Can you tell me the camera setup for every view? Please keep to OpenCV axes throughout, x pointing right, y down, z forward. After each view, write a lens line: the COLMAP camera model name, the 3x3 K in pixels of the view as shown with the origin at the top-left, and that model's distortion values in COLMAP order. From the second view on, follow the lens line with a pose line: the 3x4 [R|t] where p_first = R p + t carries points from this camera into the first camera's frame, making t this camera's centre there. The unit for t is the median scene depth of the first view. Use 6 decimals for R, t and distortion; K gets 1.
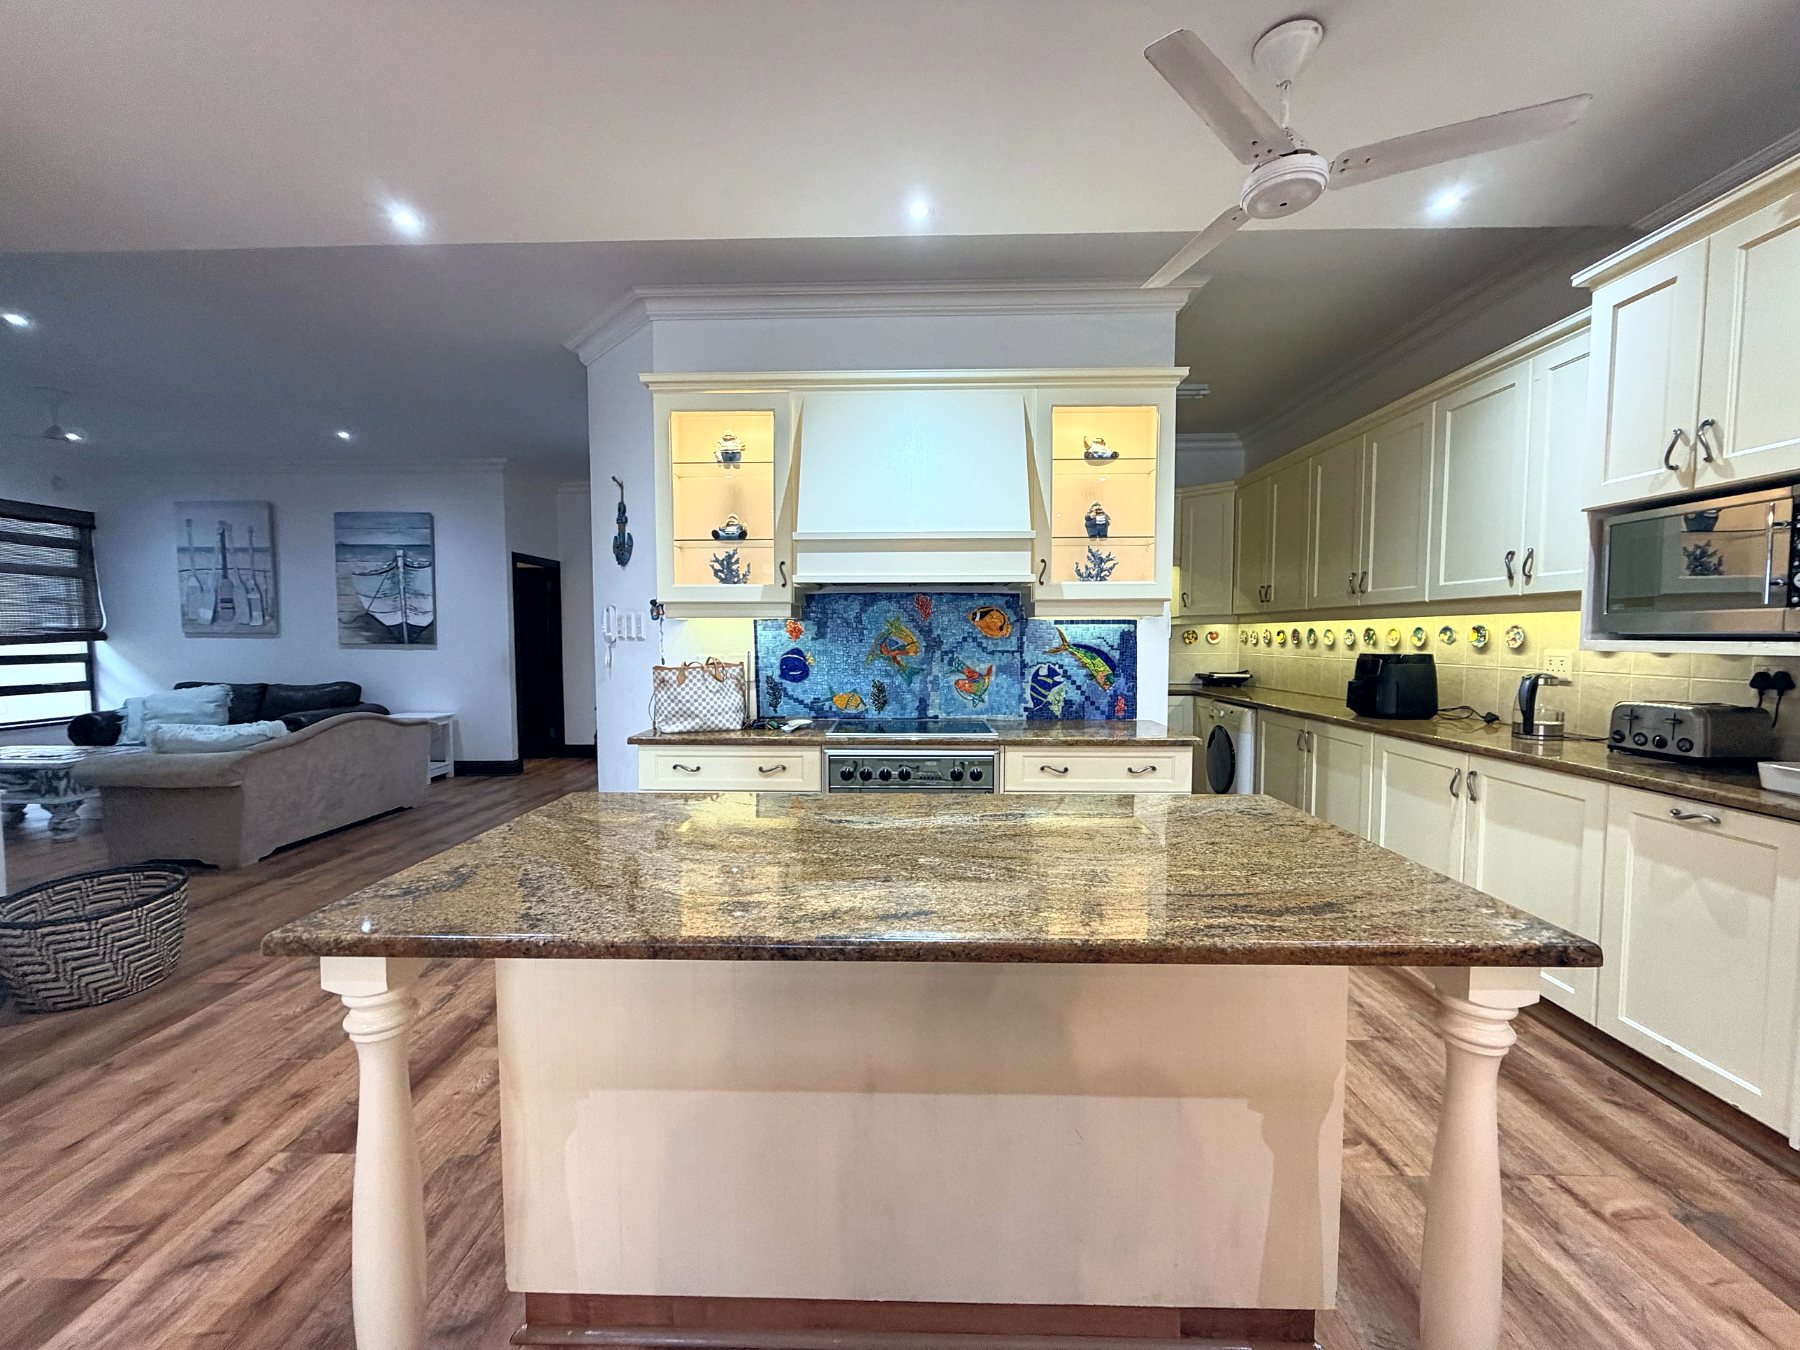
lens RADIAL K [[713.6, 0, 900.0], [0, 713.6, 675.0], [0, 0, 1]] dist [-0.000798, -0.000071]
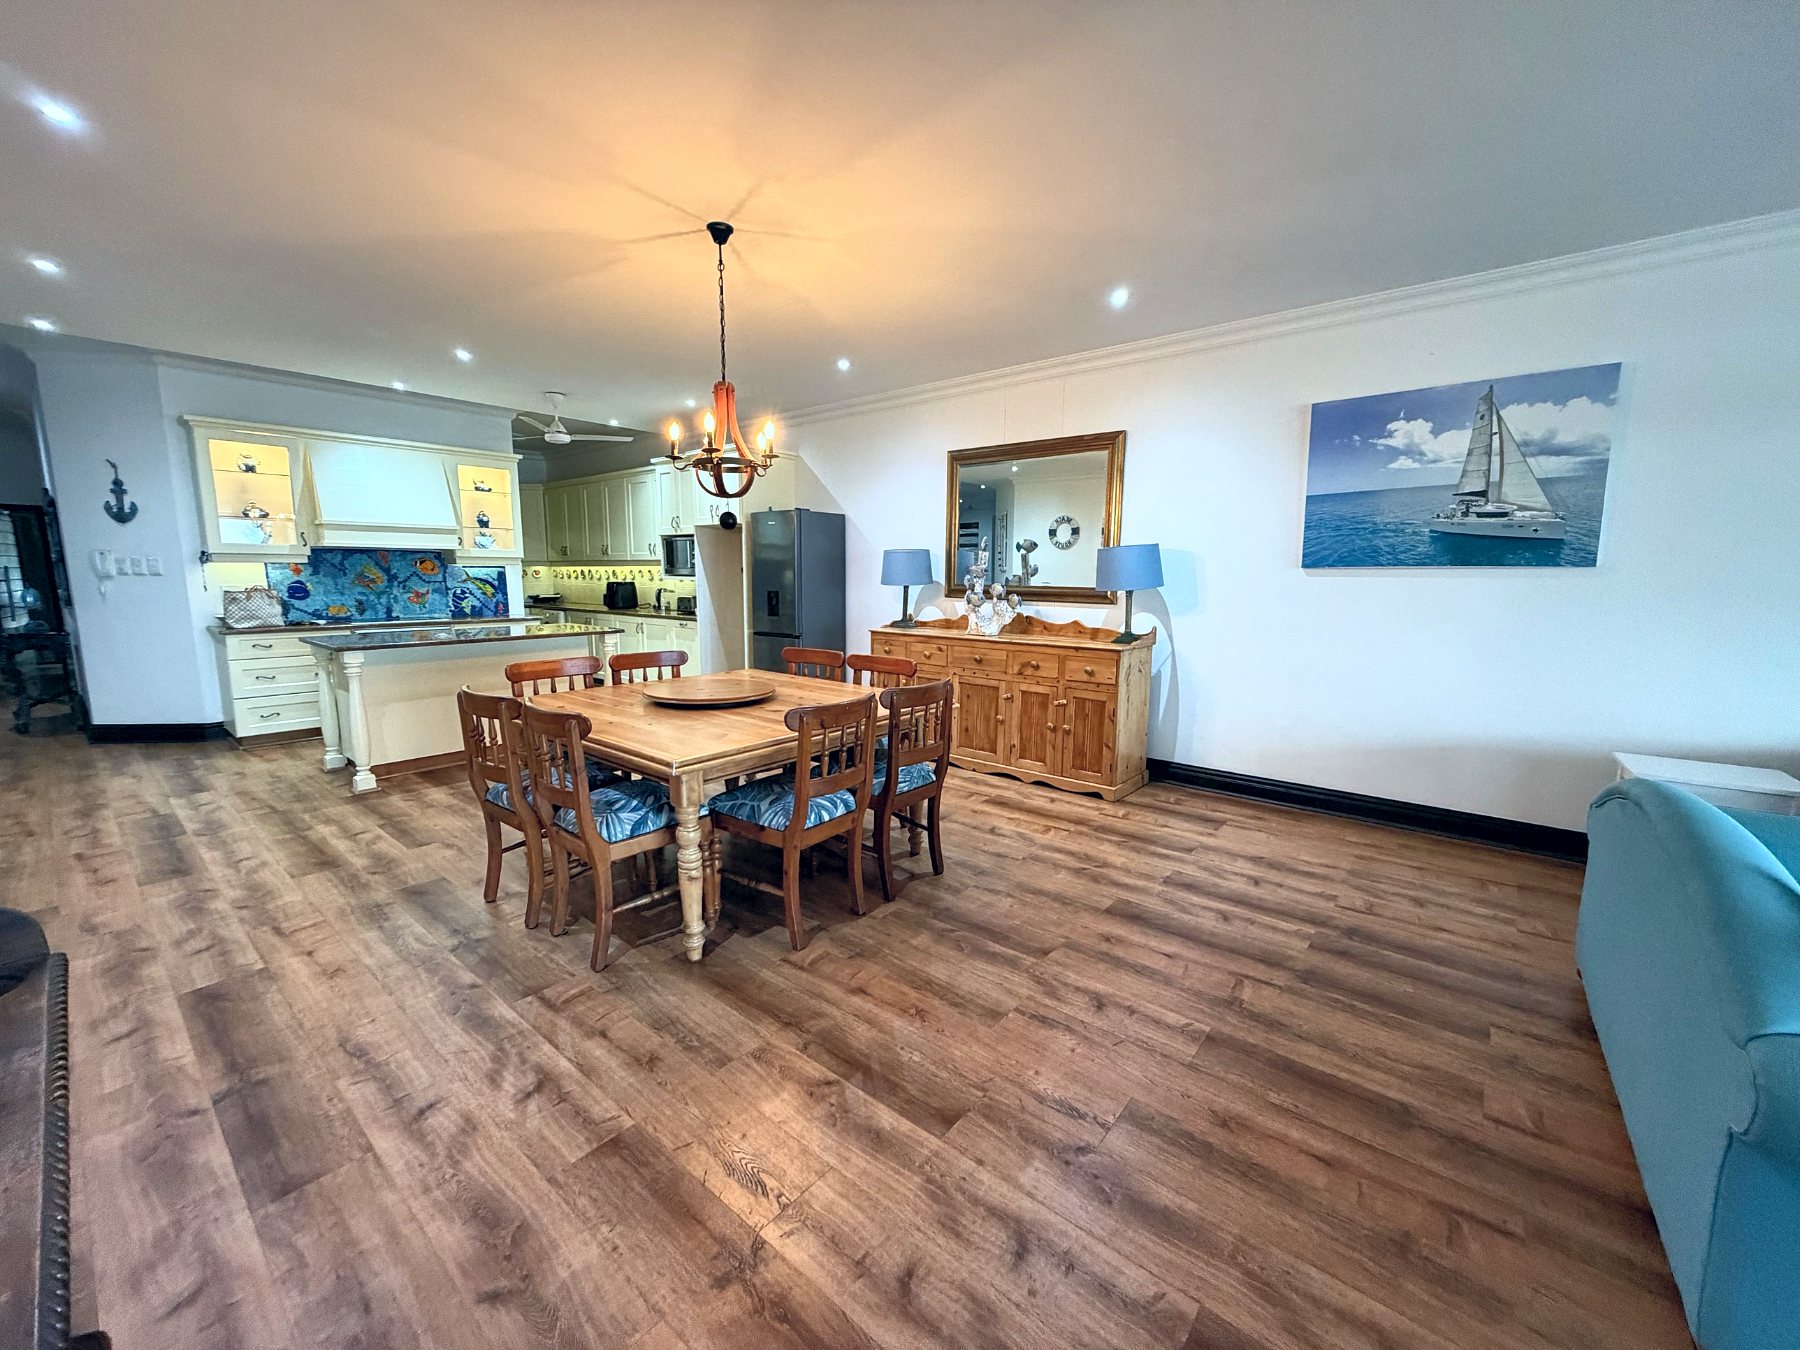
lens RADIAL K [[713.6, 0, 900.0], [0, 713.6, 675.0], [0, 0, 1]] dist [-0.000798, -0.000071]
pose [[0.621259, -0.107231, 0.776234, -0.607776], [0.036891, 0.993497, 0.107718, 0.057759], [-0.782737, -0.038284, 0.621174, -1.221651]]
